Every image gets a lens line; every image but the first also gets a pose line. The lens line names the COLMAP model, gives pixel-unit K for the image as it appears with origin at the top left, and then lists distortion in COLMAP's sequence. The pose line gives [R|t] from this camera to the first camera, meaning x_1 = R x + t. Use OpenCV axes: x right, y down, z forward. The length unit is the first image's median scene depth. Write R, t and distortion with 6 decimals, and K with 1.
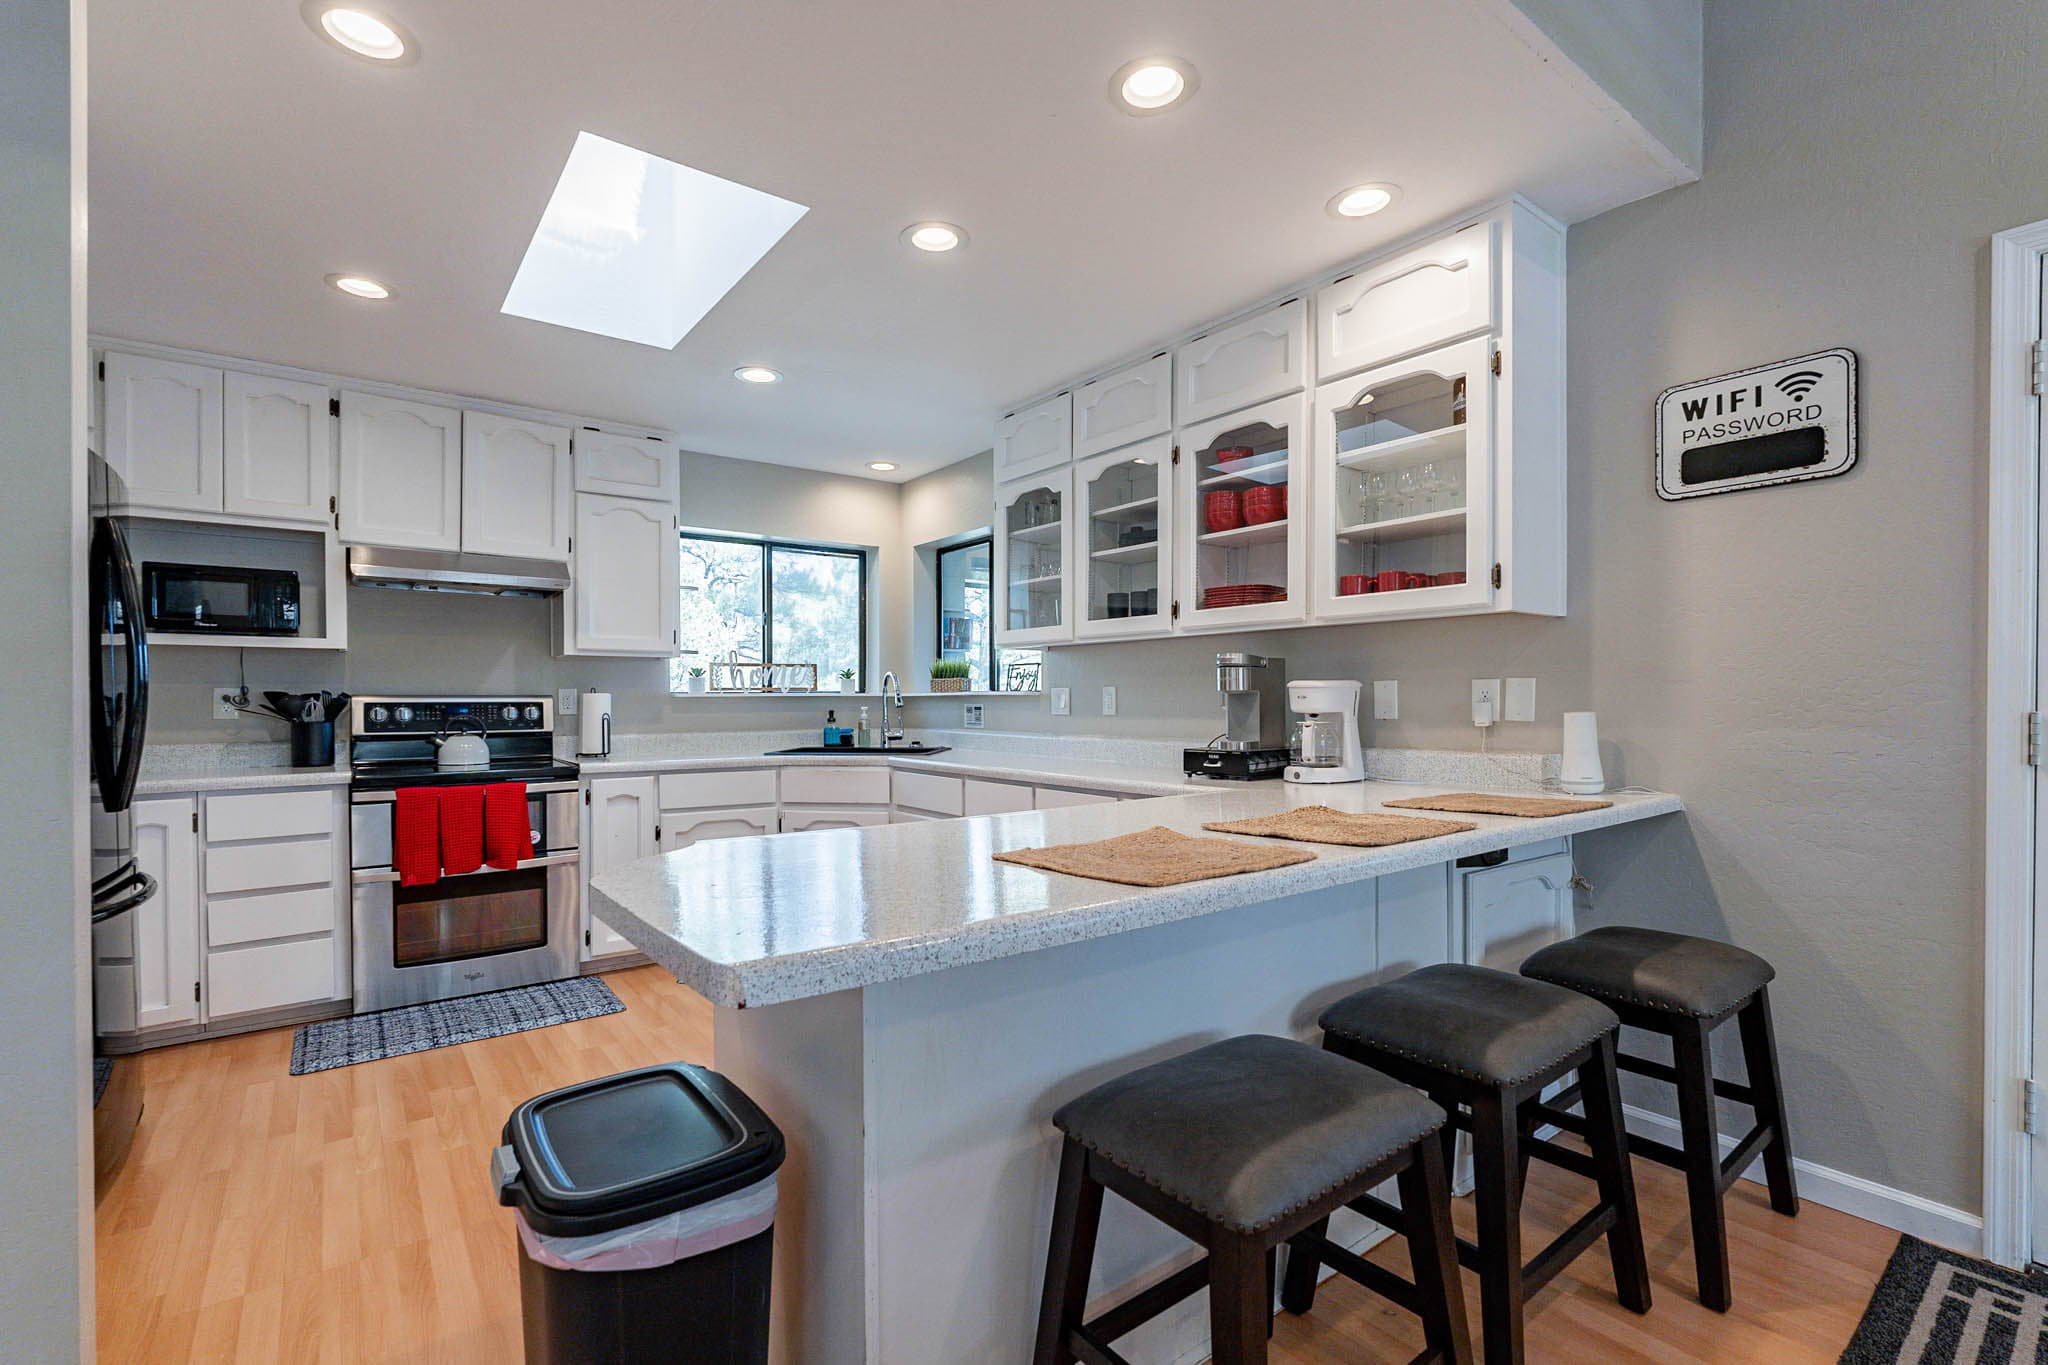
lens RADIAL K [[895.5, 0, 1026.3], [0, 895.5, 700.4], [0, 0, 1]] dist [-0.008052, 0.001419]
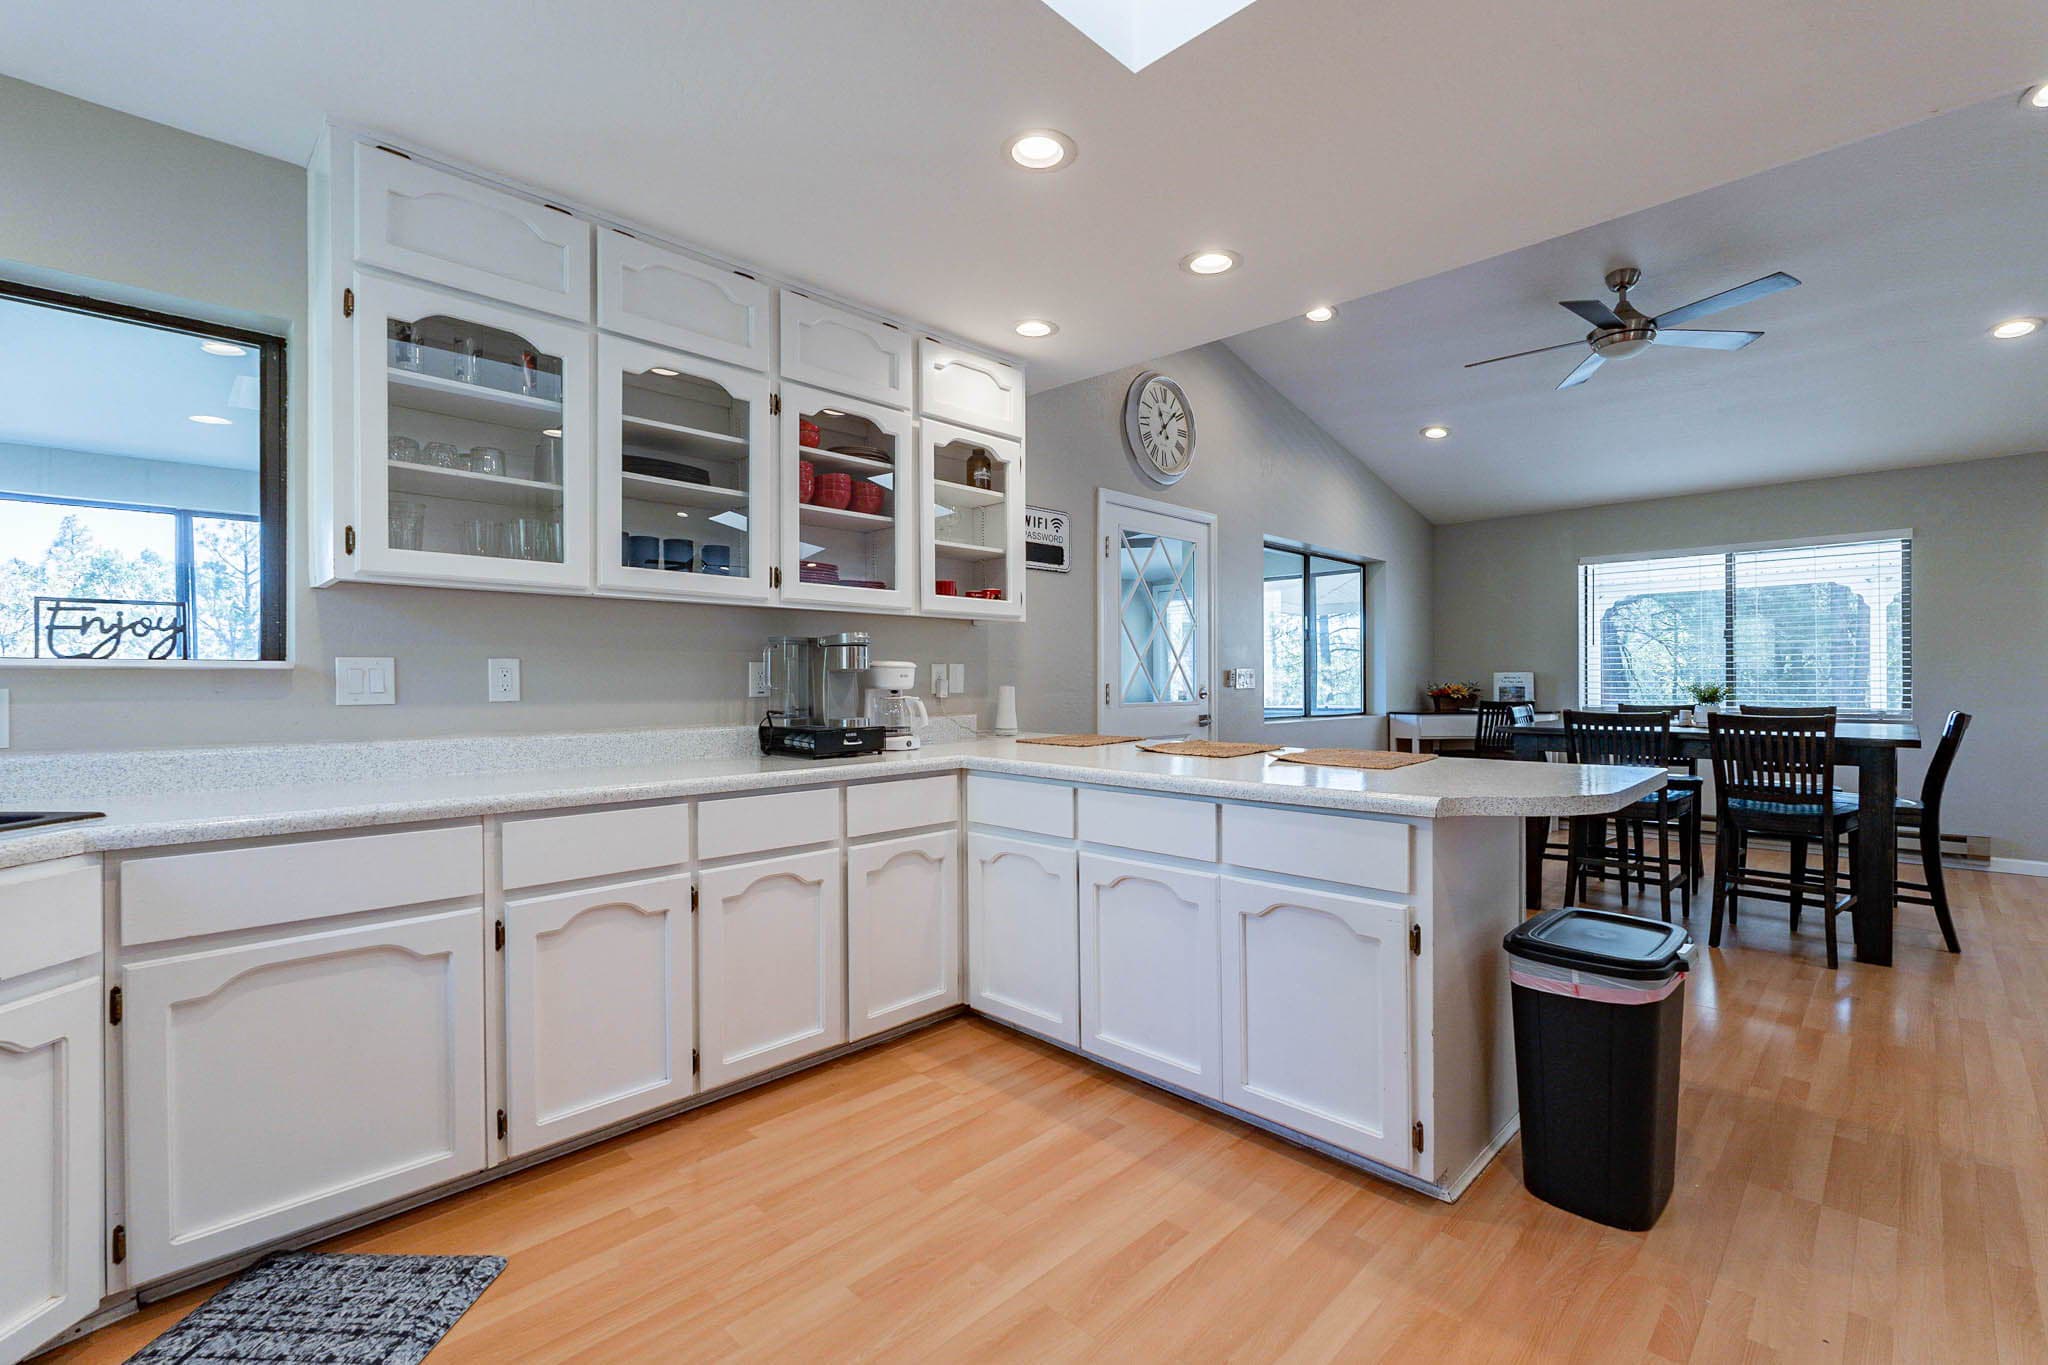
lens RADIAL K [[895.5, 0, 1020.2], [0, 895.5, 674.2], [0, 0, 1]] dist [-0.008052, 0.001419]
pose [[-0.123739, 0.010096, 0.992263, -0.641427], [0.005024, 0.999942, -0.009548, 0.004462], [-0.992302, 0.003804, -0.123783, 0.745212]]
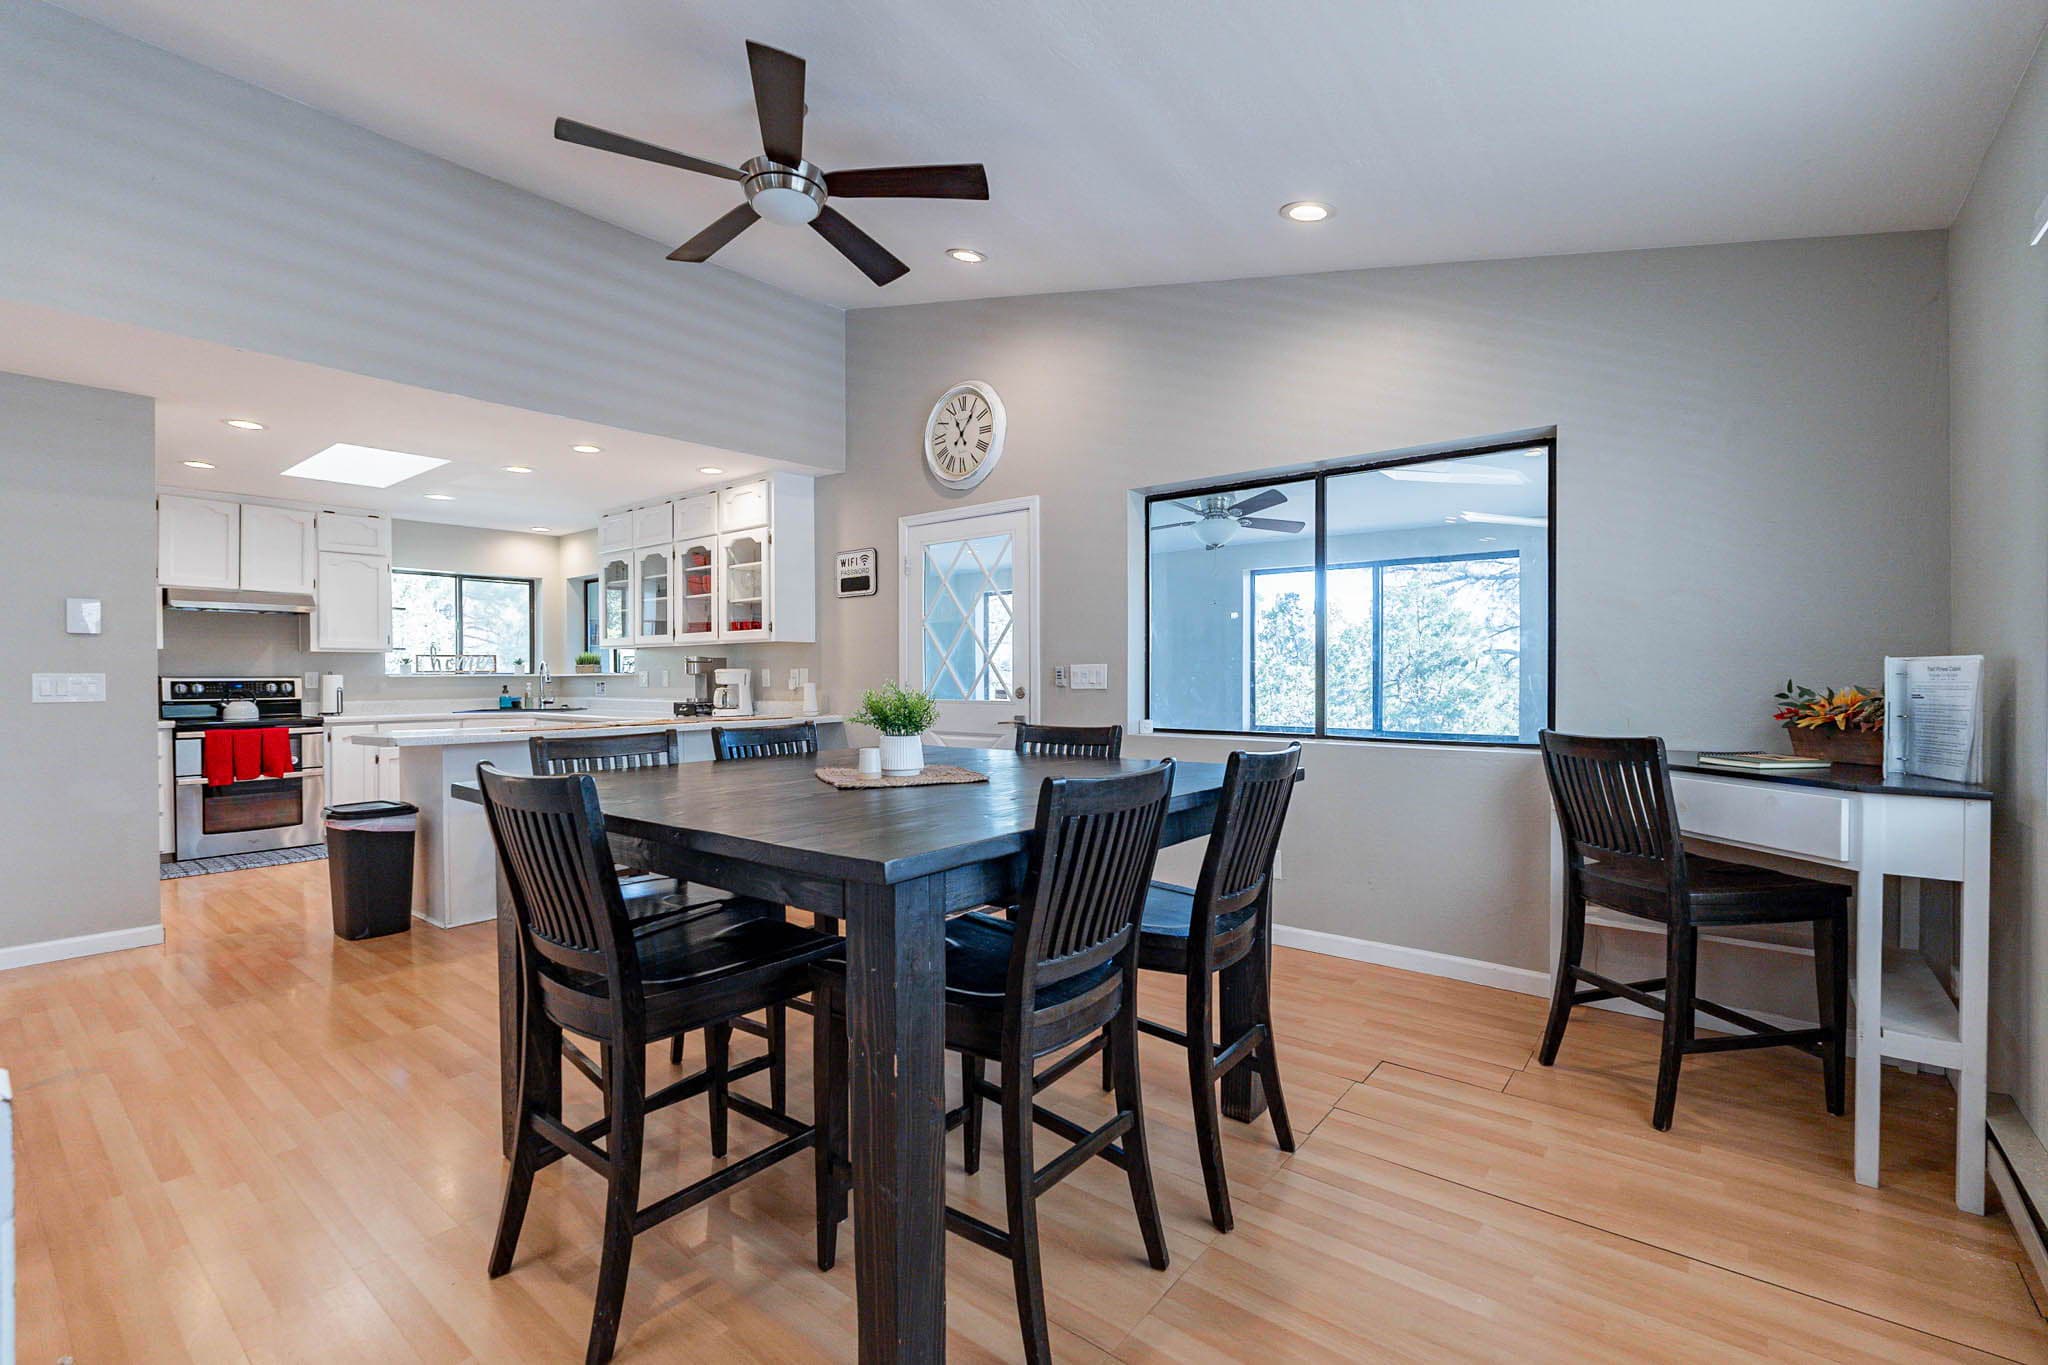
lens RADIAL K [[895.5, 0, 1035.2], [0, 895.5, 684.0], [0, 0, 1]] dist [-0.008052, 0.001419]
pose [[0.970595, -0.004437, 0.240678, 0.399469], [0.002763, 0.999970, 0.007292, 0.000221], [-0.240703, -0.006412, 0.970578, -0.958072]]
